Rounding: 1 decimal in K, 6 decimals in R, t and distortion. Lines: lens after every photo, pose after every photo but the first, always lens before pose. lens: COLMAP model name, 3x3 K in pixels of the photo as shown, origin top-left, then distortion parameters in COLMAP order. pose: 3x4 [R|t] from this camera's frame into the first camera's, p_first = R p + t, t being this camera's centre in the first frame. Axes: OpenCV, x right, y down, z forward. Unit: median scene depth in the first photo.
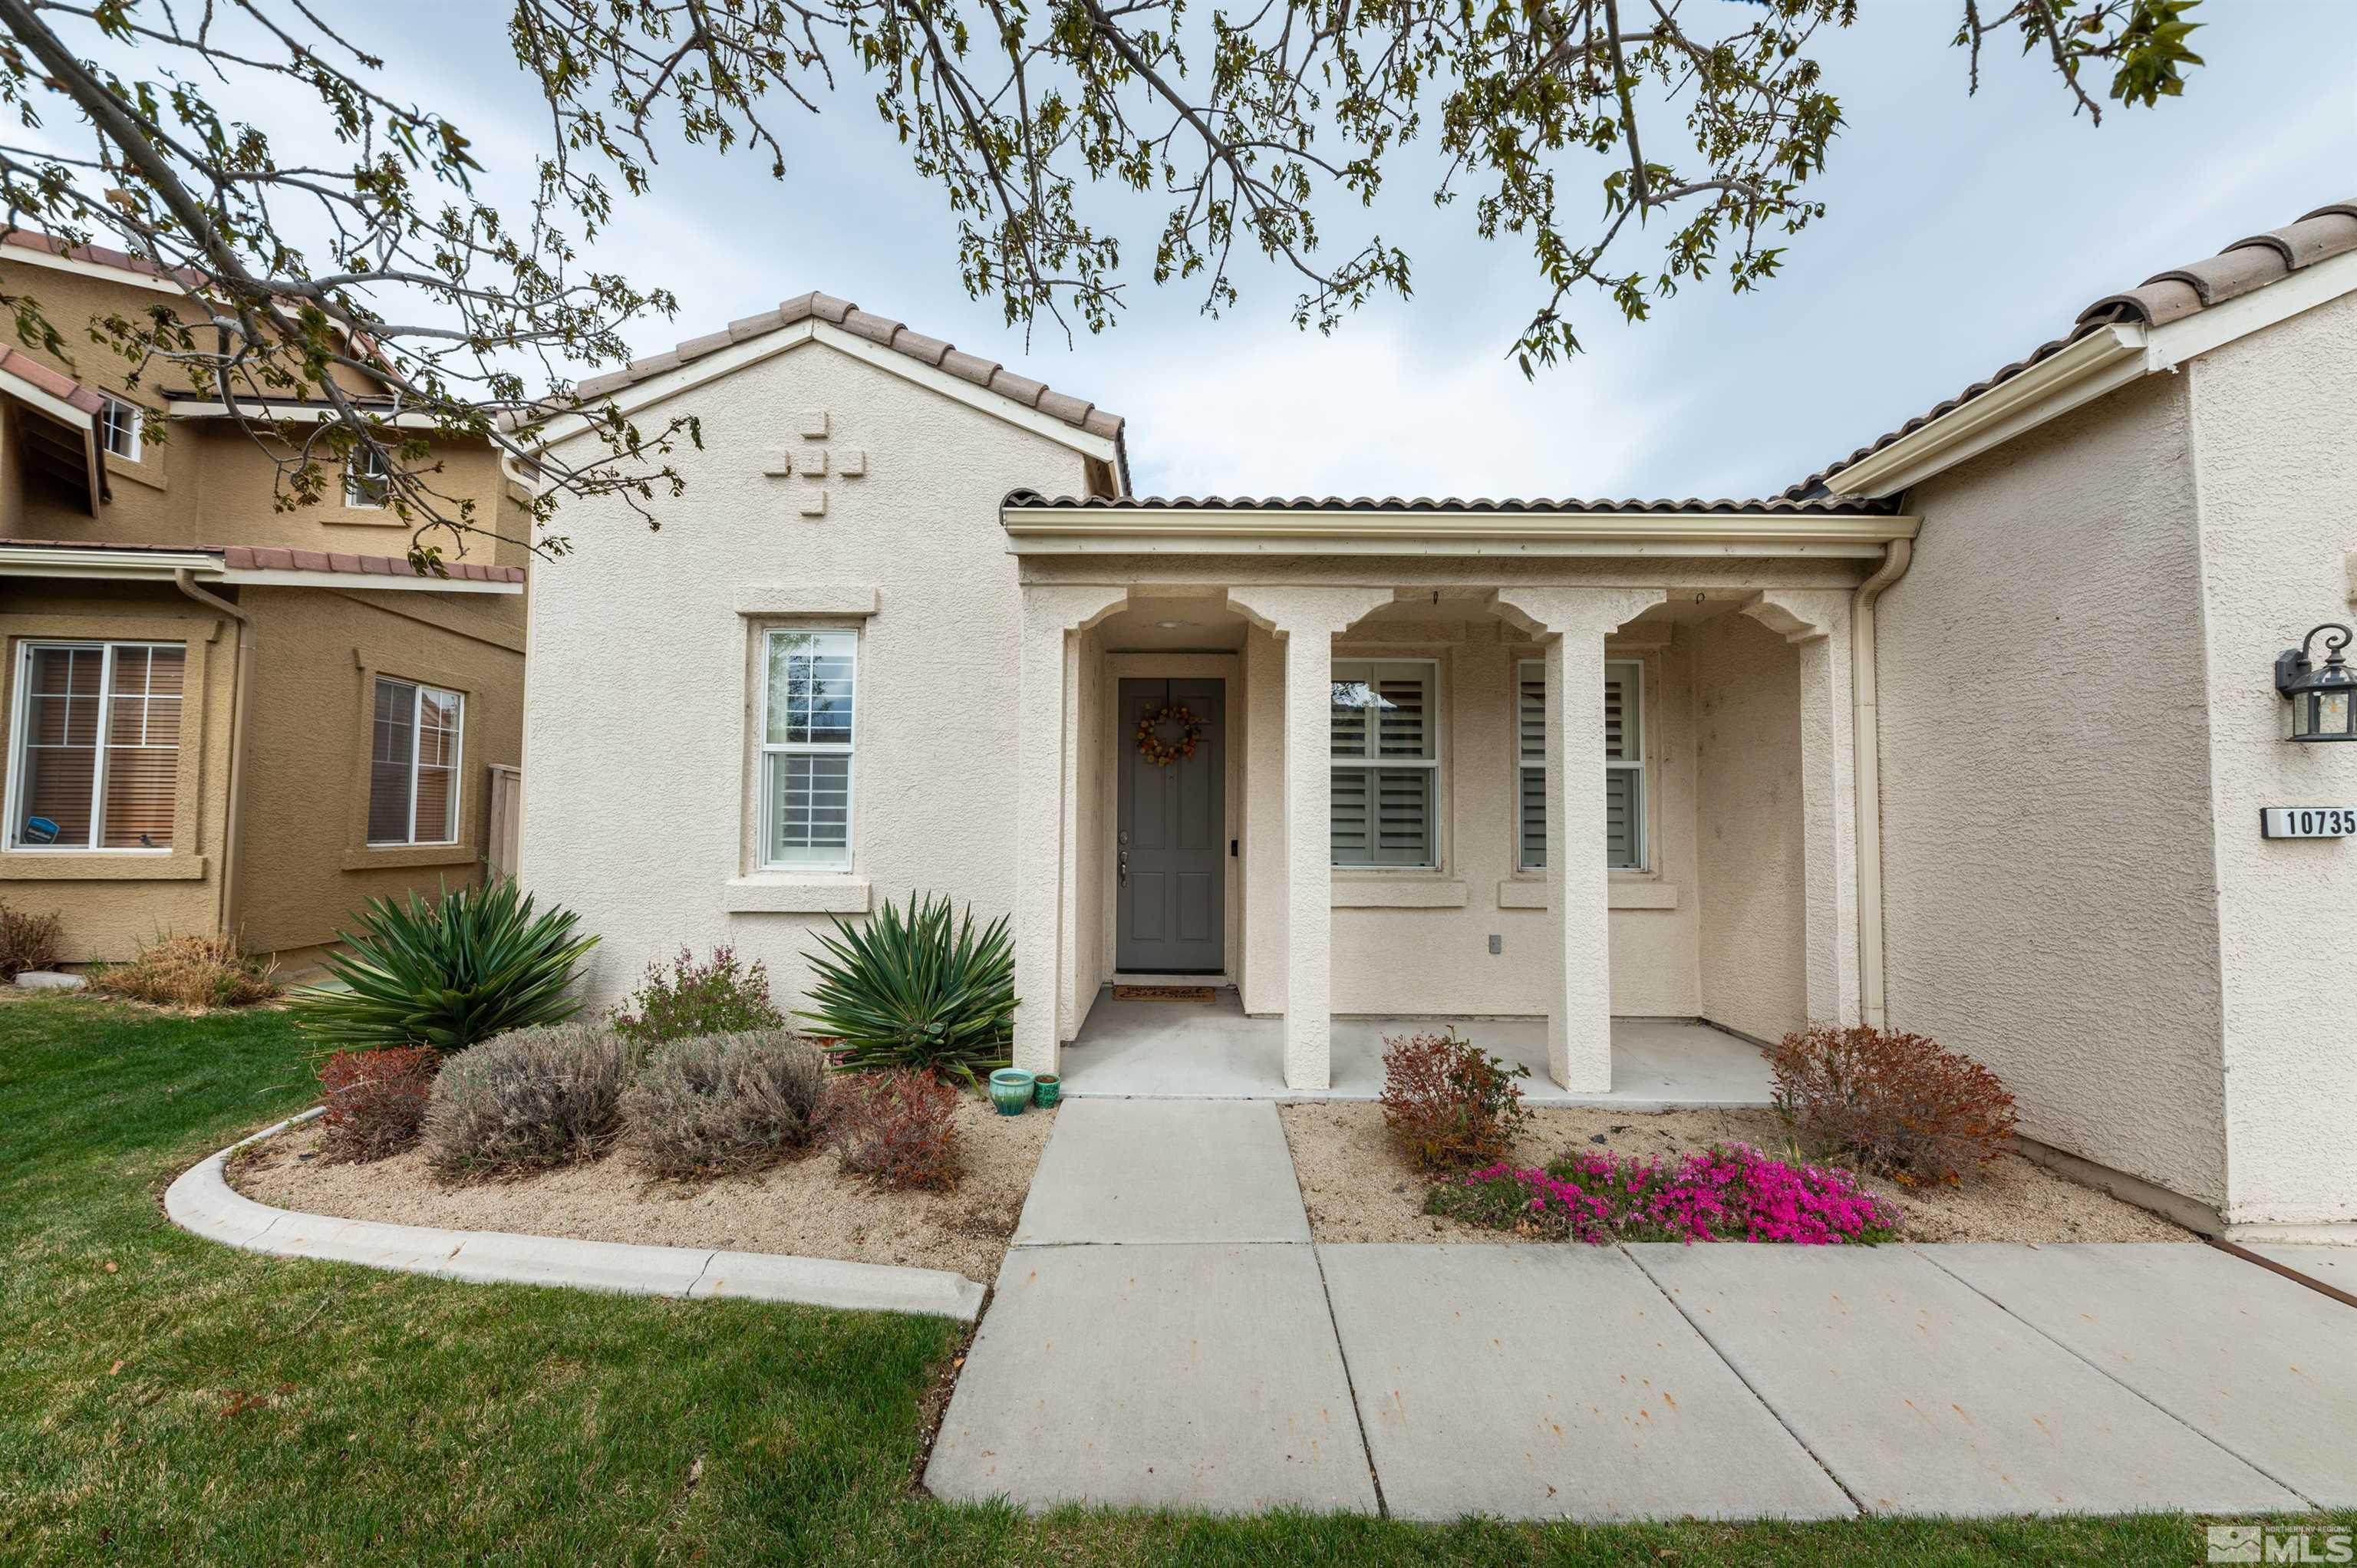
lens RADIAL K [[817.1, 0, 1178.3], [0, 817.1, 795.1], [0, 0, 1]] dist [0.006045, -0.005129]
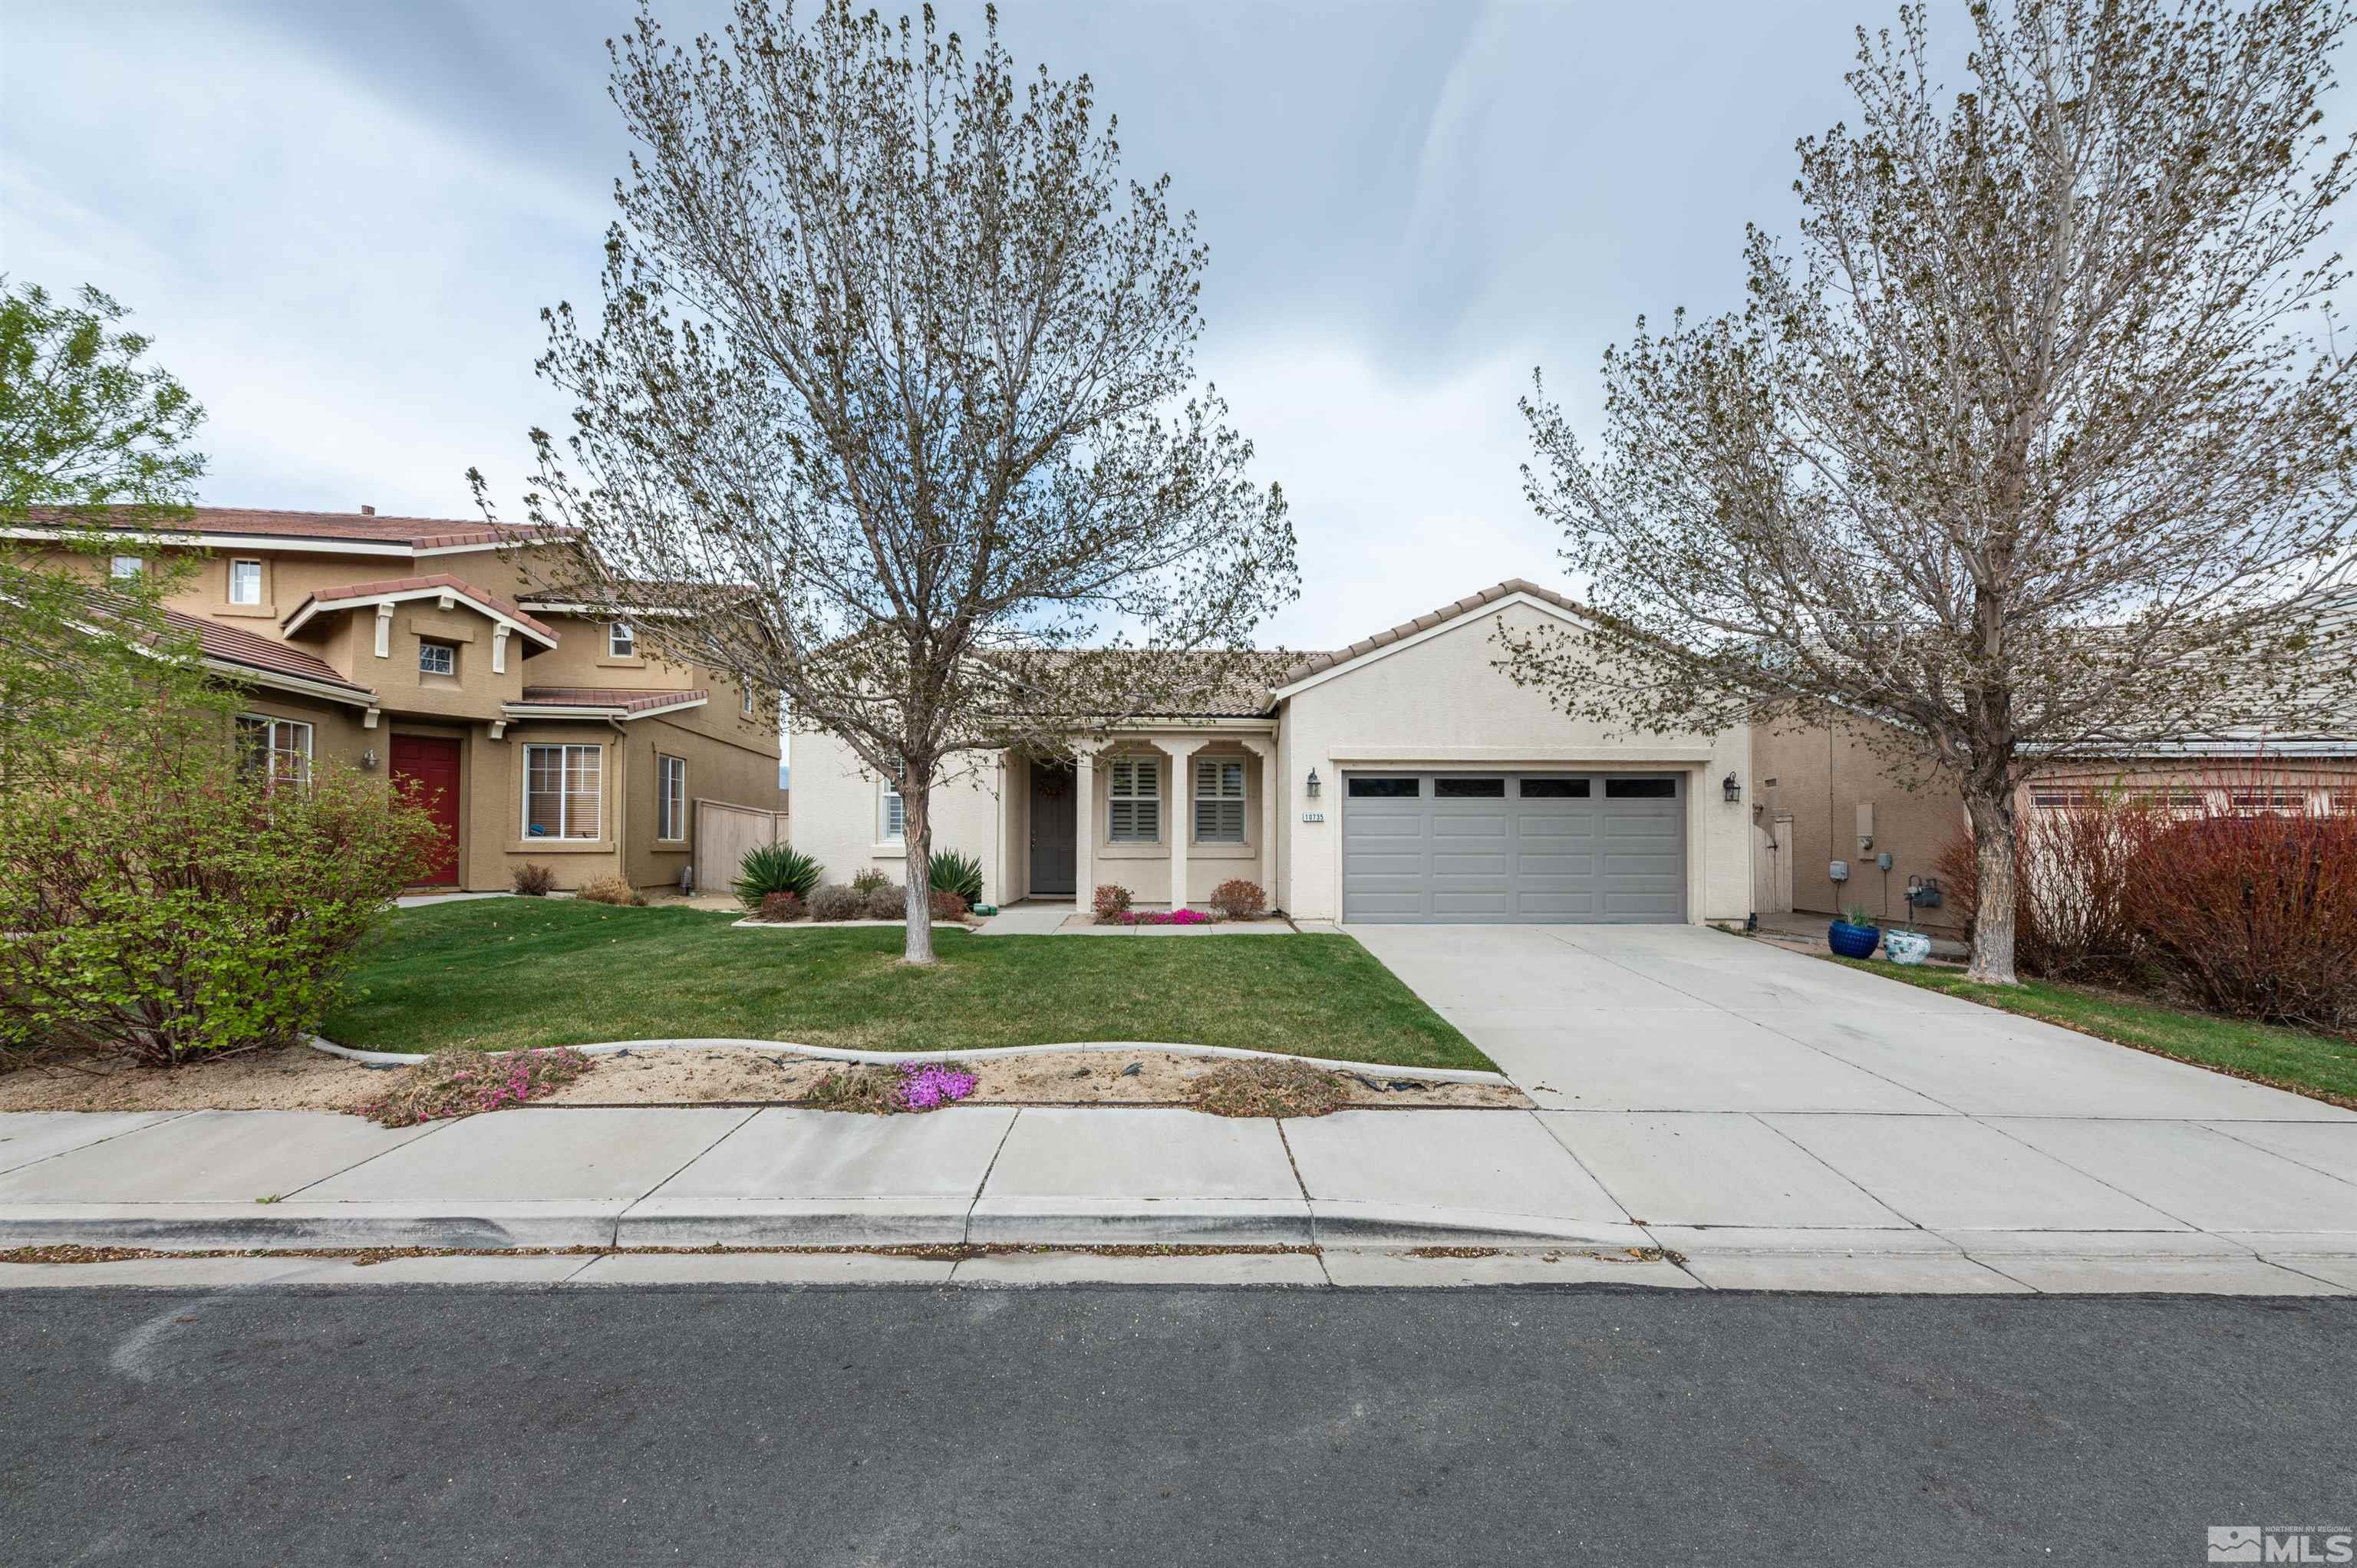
lens RADIAL K [[817.1, 0, 1178.3], [0, 817.1, 795.1], [0, 0, 1]] dist [0.006045, -0.005129]
pose [[0.999127, -0.003023, 0.041660, 0.264065], [0.003739, 0.999847, -0.017114, -0.009183], [-0.041602, 0.017255, 0.998985, -1.359584]]
